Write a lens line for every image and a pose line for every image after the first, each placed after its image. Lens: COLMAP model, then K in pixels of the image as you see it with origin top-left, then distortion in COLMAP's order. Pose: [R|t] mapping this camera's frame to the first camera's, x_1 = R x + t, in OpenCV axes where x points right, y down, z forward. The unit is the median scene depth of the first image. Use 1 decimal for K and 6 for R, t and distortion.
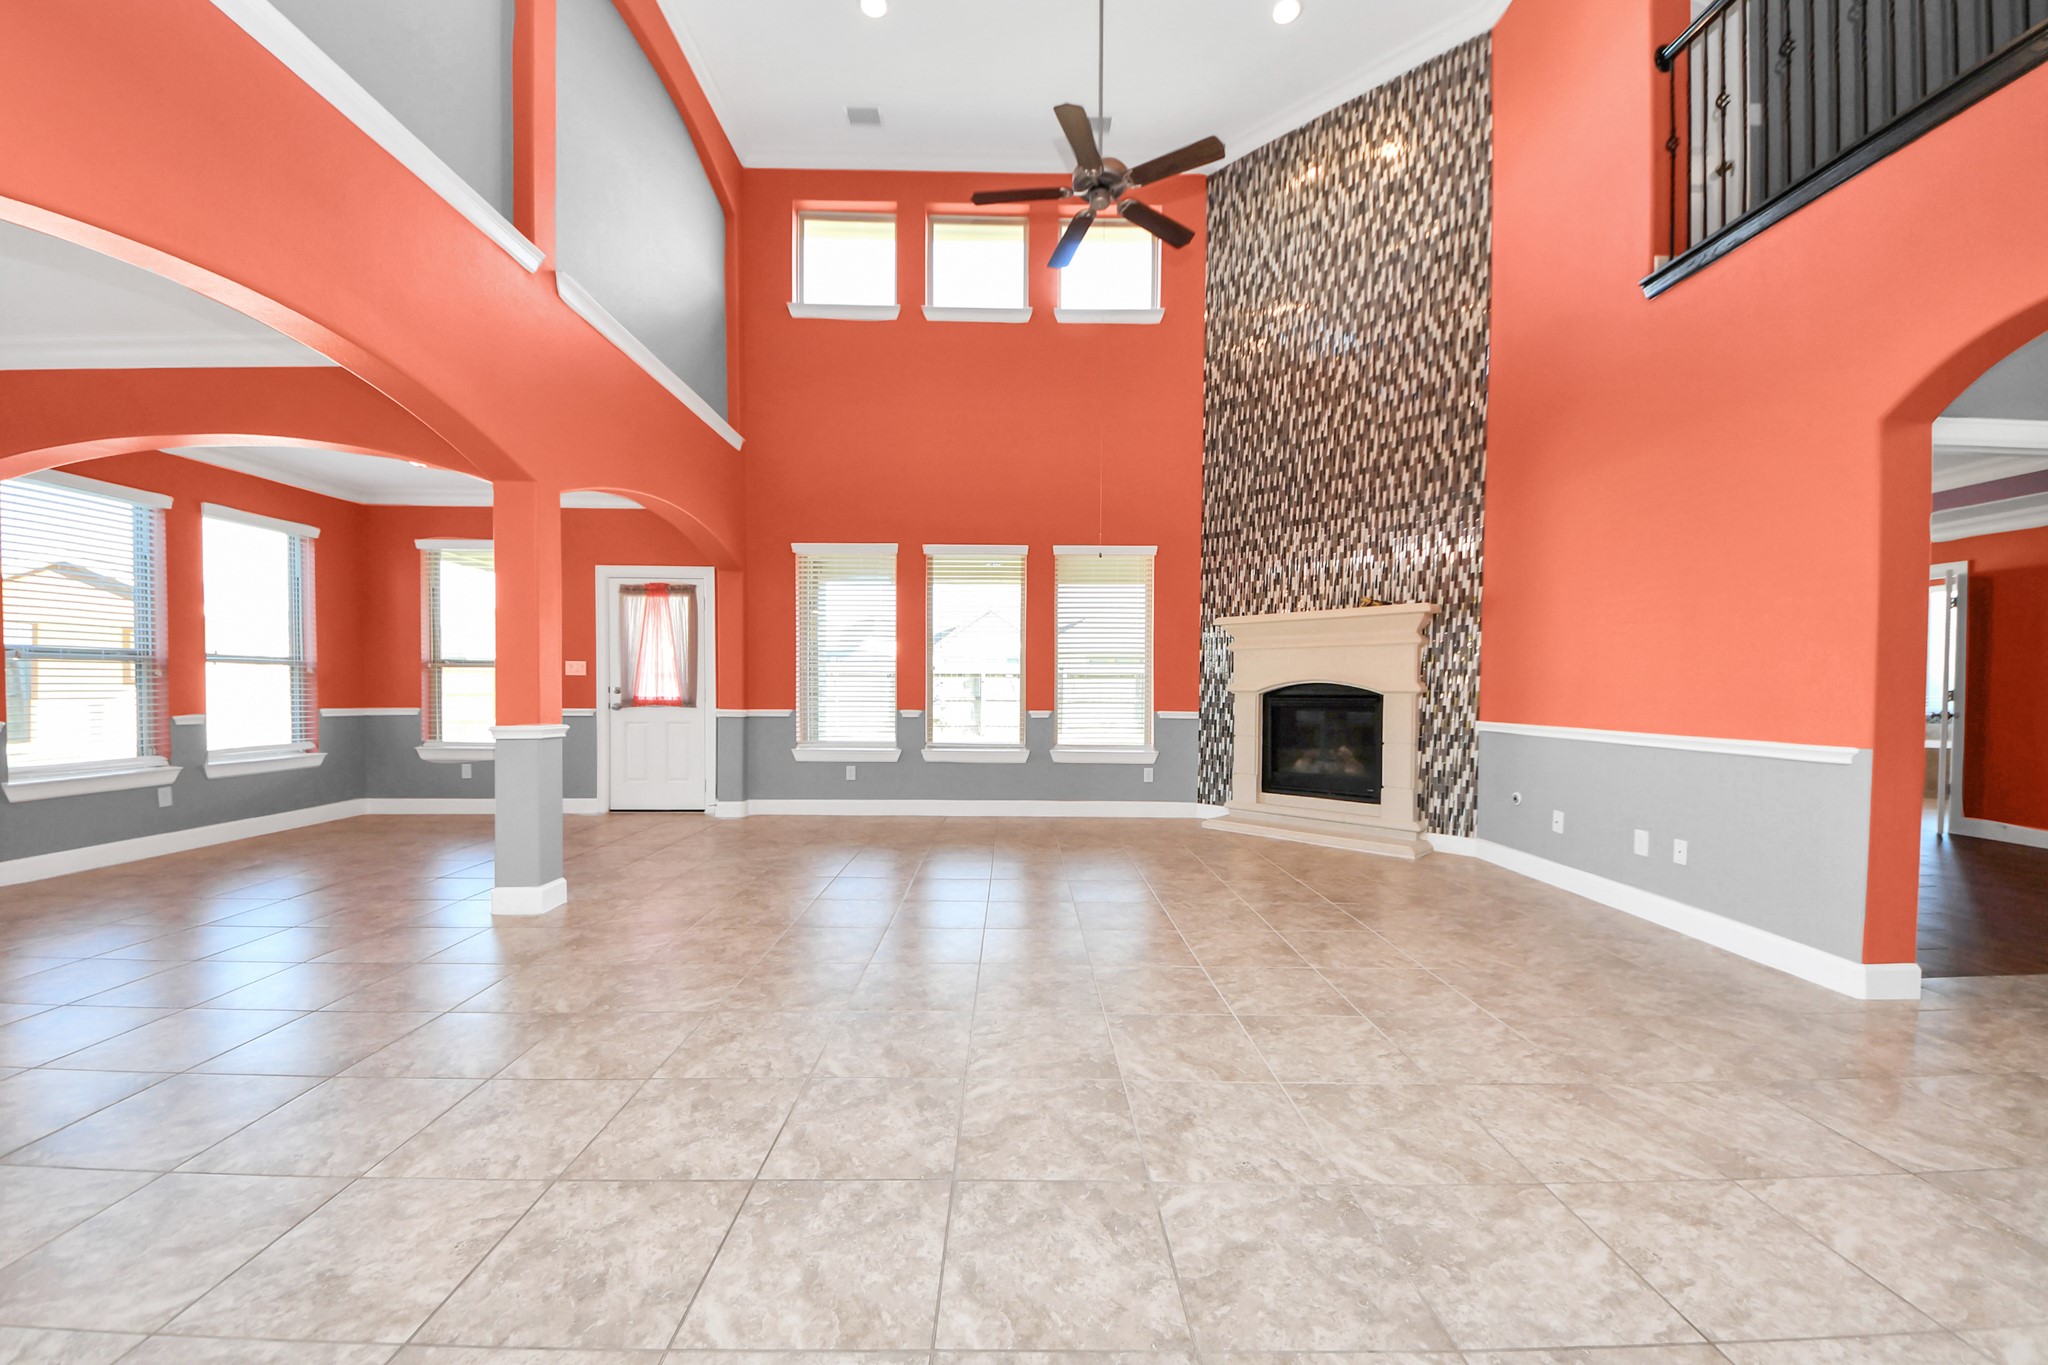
lens RADIAL K [[743.0, 0, 1014.9], [0, 743.0, 692.5], [0, 0, 1]] dist [0.059587, -0.037016]
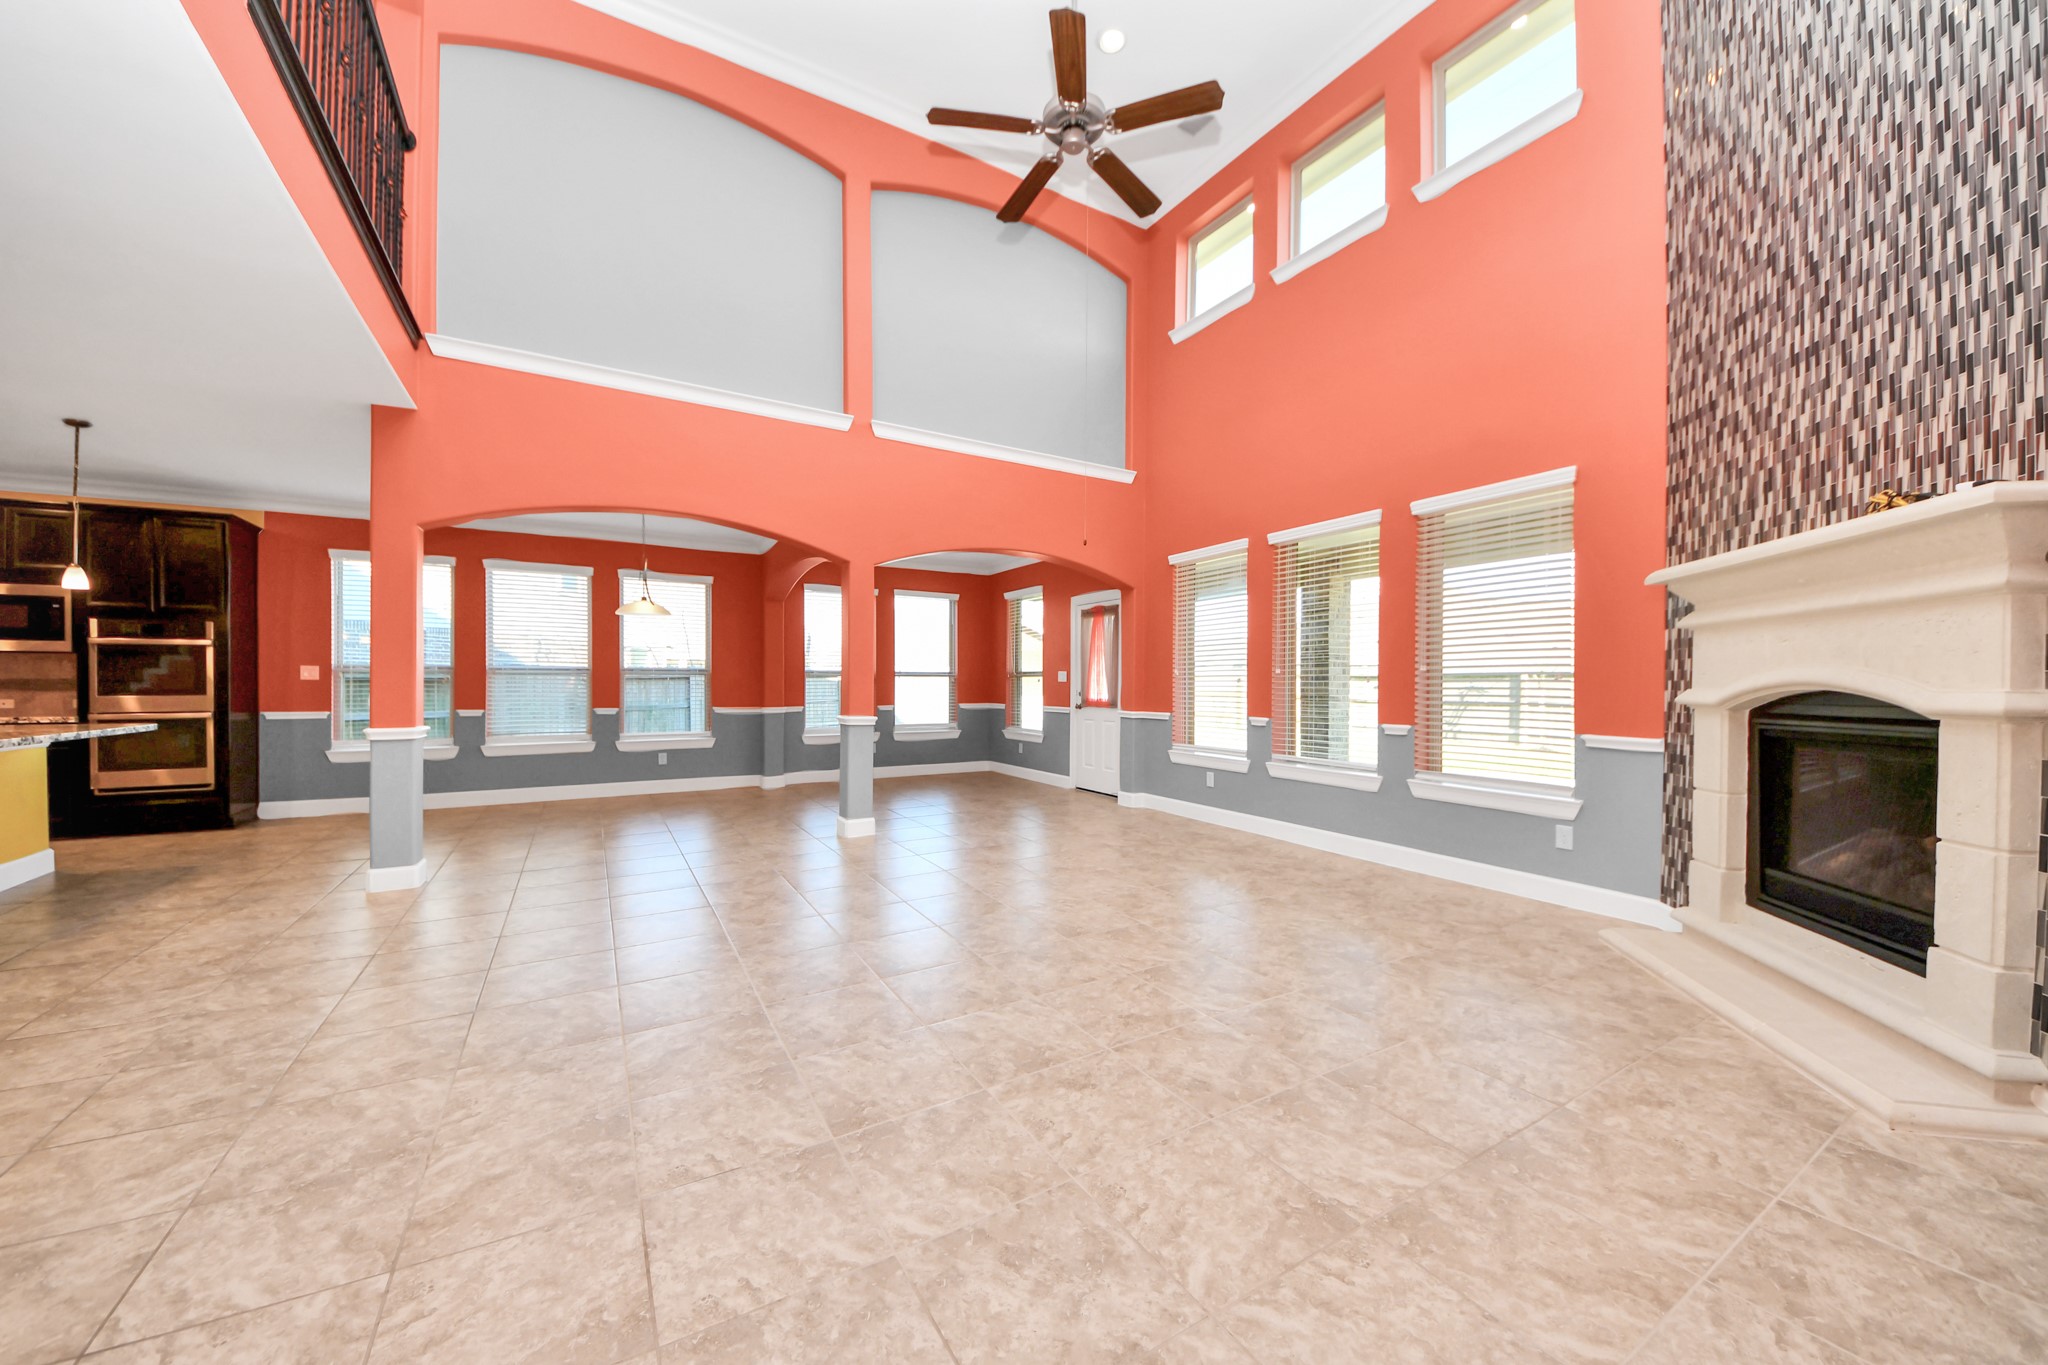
lens RADIAL K [[708.5, 0, 1024.0], [0, 708.5, 682.5], [0, 0, 1]] dist [0.012756, -0.010671]
pose [[0.522237, -0.005509, -0.852783, 0.486517], [-0.006466, 0.999925, -0.010419, -0.008733], [0.852776, 0.010956, 0.522162, 0.326113]]
